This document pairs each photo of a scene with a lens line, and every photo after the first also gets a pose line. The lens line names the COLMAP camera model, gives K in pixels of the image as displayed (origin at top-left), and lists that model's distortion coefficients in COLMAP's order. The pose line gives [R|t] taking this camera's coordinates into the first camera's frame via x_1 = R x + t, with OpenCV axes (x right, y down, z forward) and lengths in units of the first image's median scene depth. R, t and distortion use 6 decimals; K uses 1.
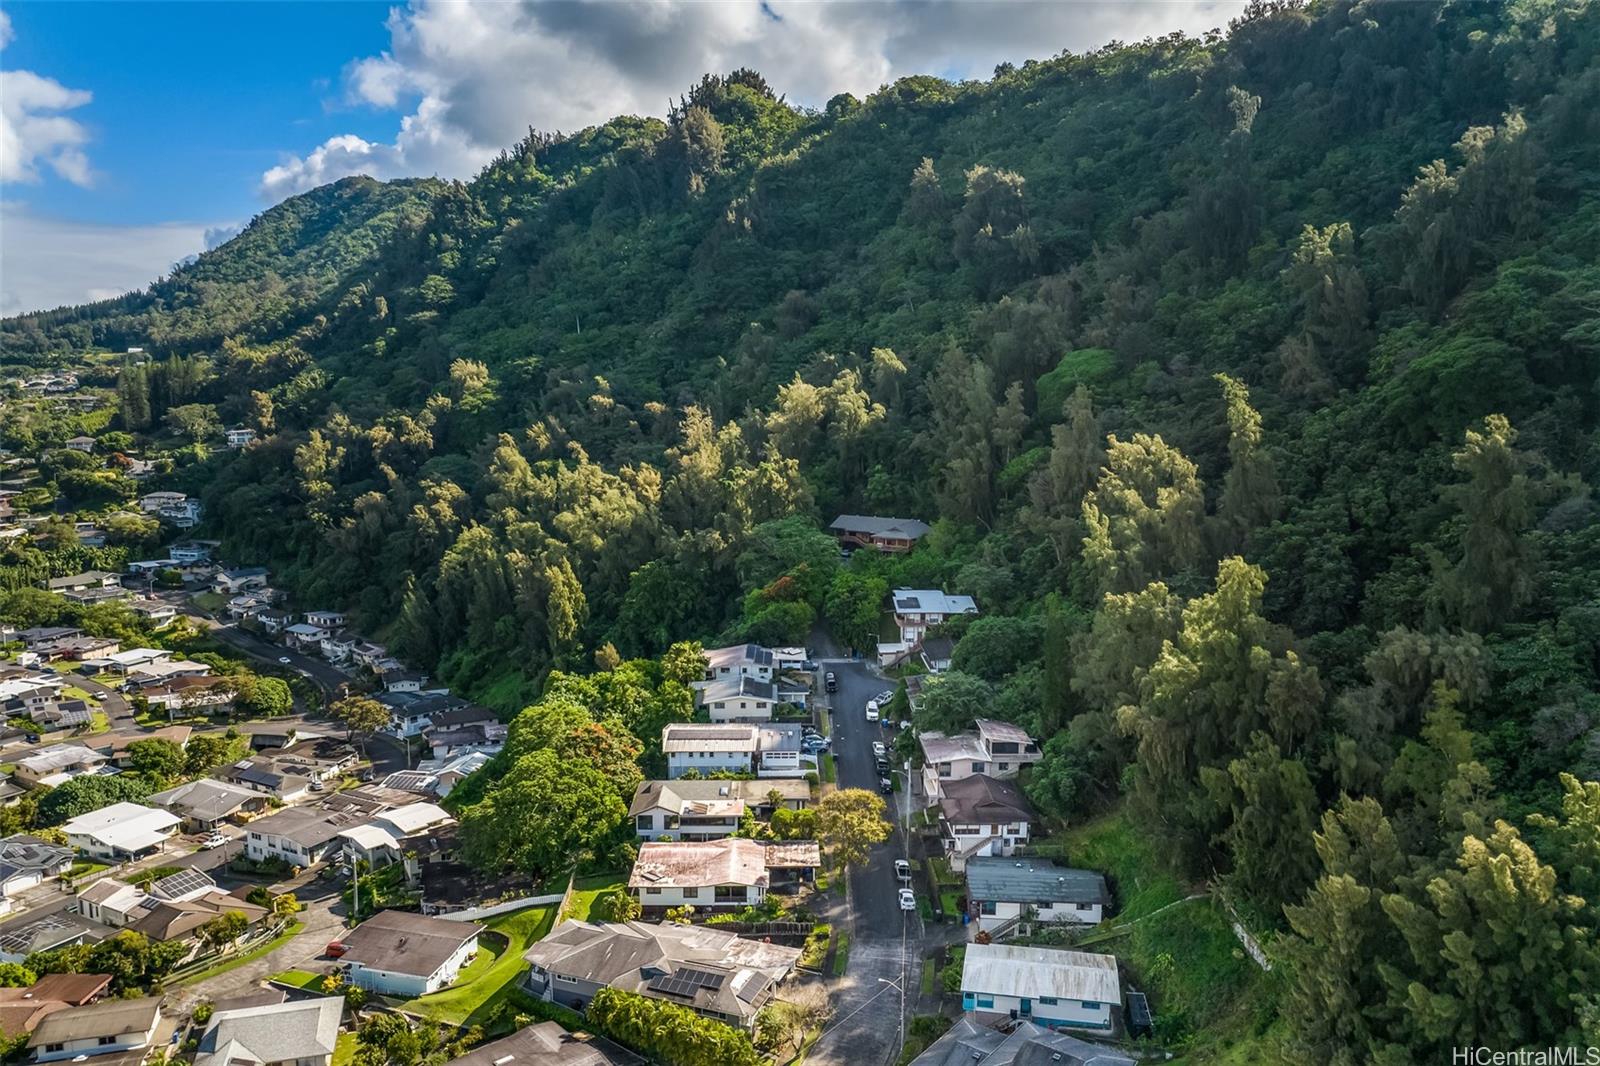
lens RADIAL K [[1121.4, 0, 805.5], [0, 1121.4, 532.6], [0, 0, 1]] dist [-0.041870, -0.003550]
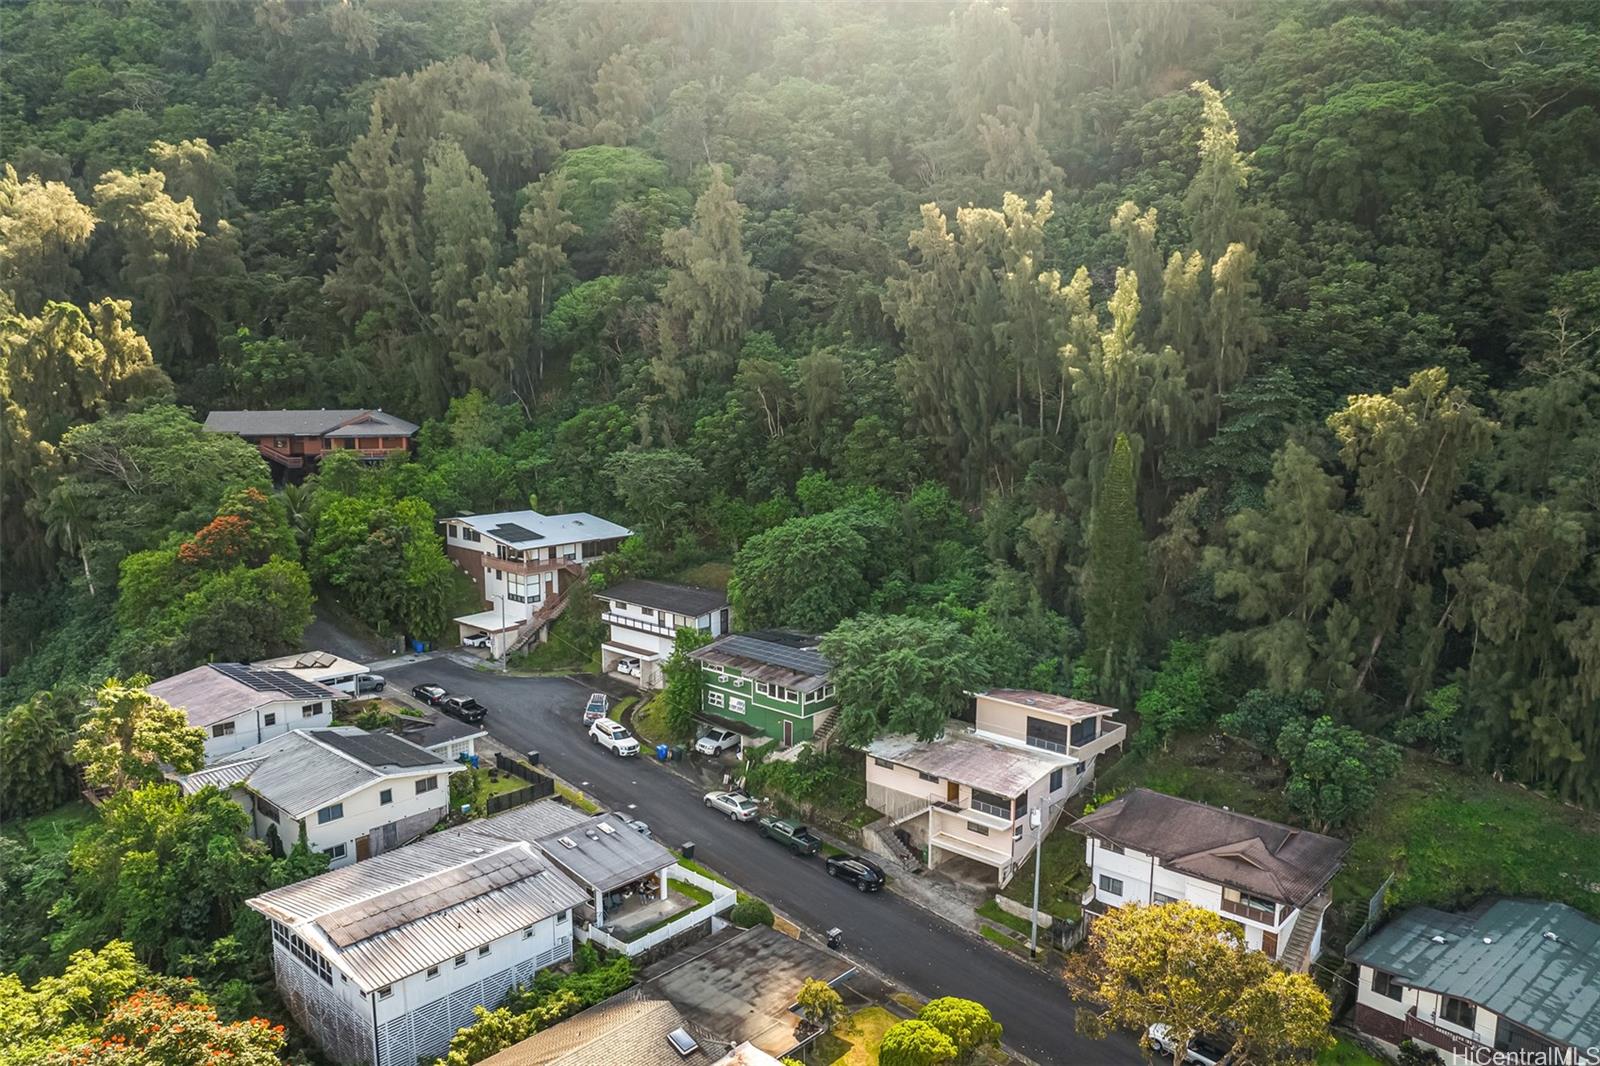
lens RADIAL K [[1121.4, 0, 797.9], [0, 1121.4, 539.6], [0, 0, 1]] dist [-0.041870, -0.003550]
pose [[0.692679, -0.113856, 0.712202, -0.113398], [0.086634, 0.993446, 0.074558, 0.021551], [-0.716024, 0.010056, 0.698004, 0.300555]]
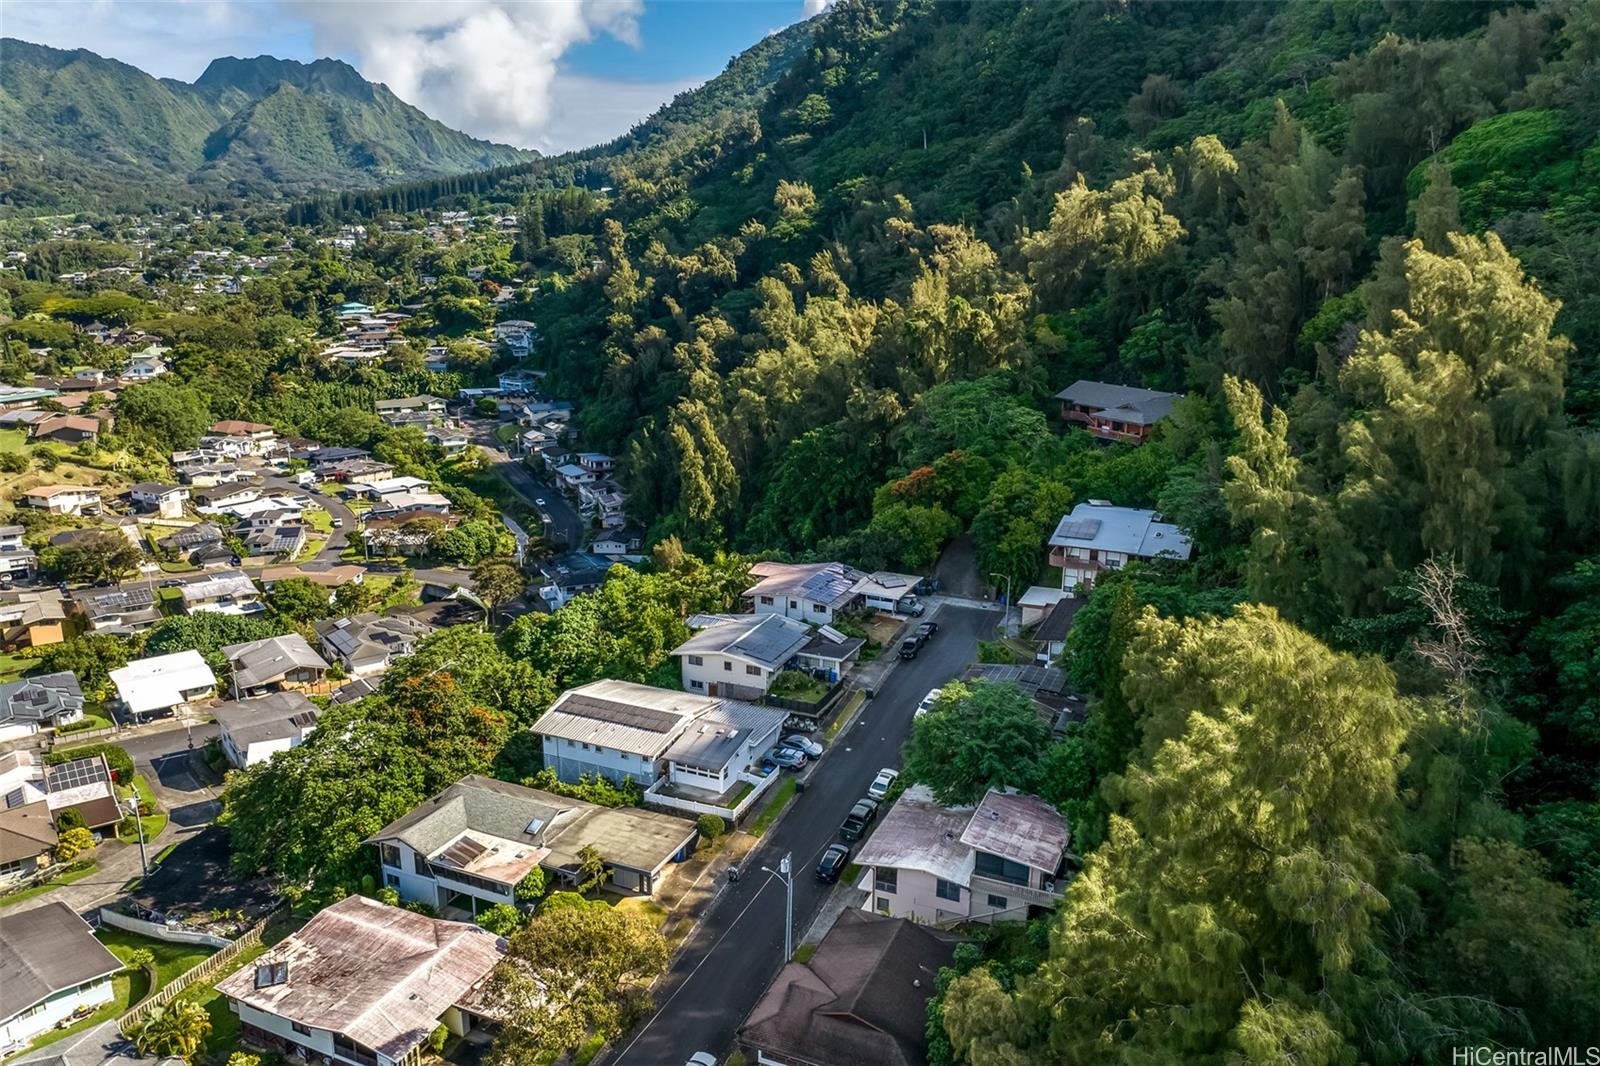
lens RADIAL K [[1121.4, 0, 804.0], [0, 1121.4, 528.3], [0, 0, 1]] dist [-0.041870, -0.003550]
pose [[0.907695, 0.111402, -0.404572, 0.116042], [-0.059715, 0.988597, 0.138243, -0.007613], [0.415359, -0.101323, 0.903997, 0.220091]]
